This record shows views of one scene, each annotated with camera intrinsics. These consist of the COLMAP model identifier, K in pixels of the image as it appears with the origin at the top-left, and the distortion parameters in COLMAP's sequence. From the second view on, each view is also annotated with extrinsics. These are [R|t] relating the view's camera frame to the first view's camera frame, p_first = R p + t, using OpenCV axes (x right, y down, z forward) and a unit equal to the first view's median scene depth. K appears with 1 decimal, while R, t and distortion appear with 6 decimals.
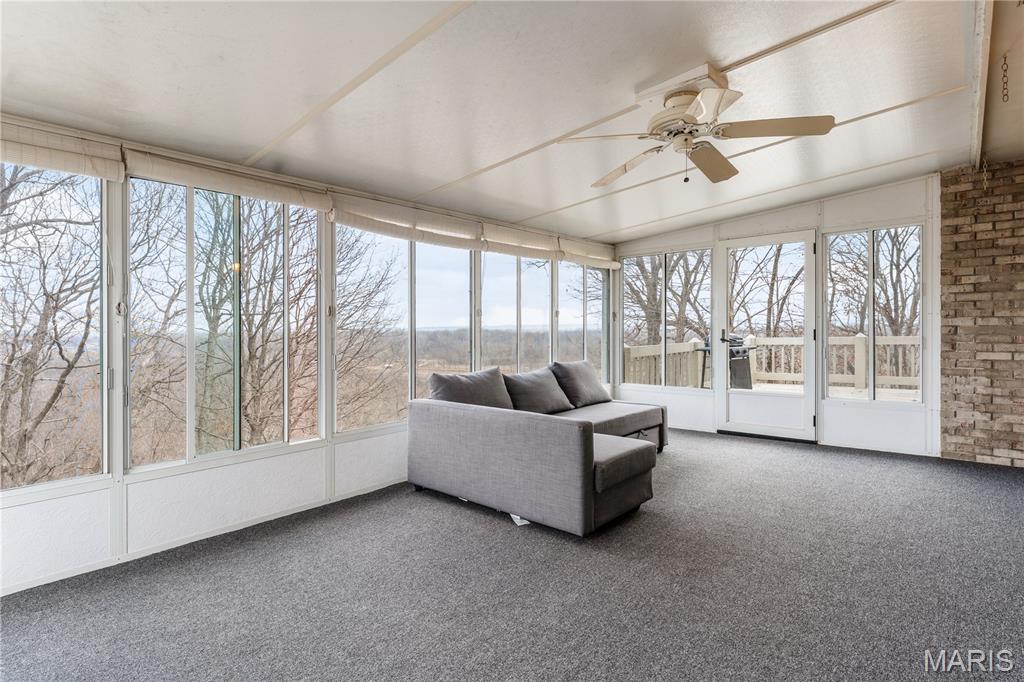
lens RADIAL K [[514.9, 0, 475.5], [0, 514.9, 321.3], [0, 0, 1]] dist [-0.002938, -0.000551]
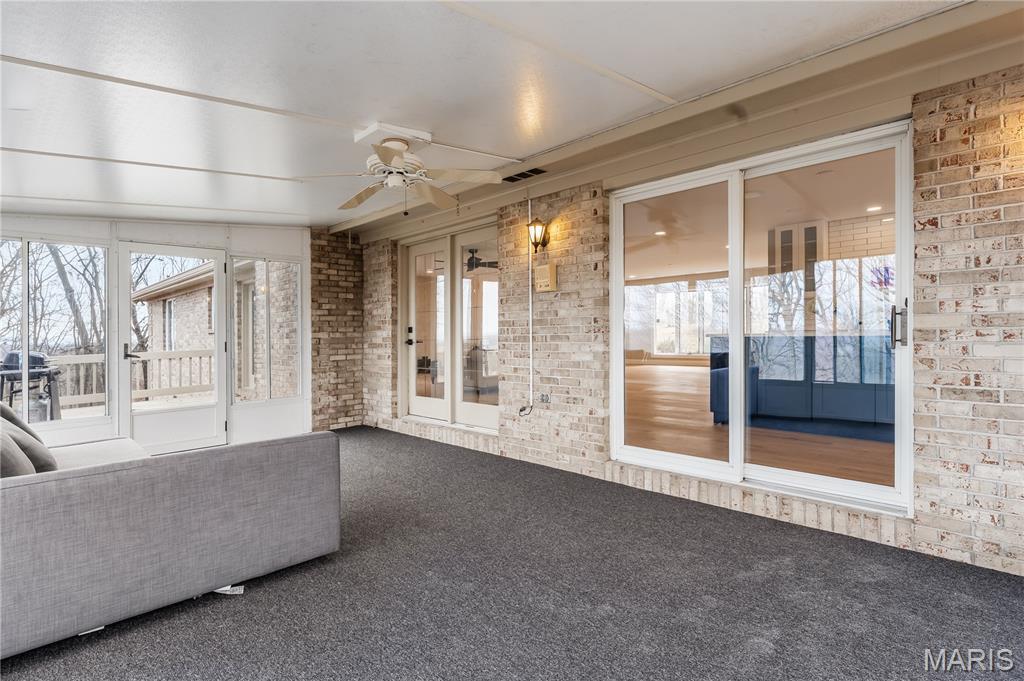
lens RADIAL K [[514.9, 0, 509.2], [0, 514.9, 340.6], [0, 0, 1]] dist [-0.002938, -0.000551]
pose [[0.037025, -0.001505, 0.999313, -0.492261], [0.006632, 0.999977, 0.001261, 0.017975], [-0.999292, 0.006581, 0.037034, 0.426857]]
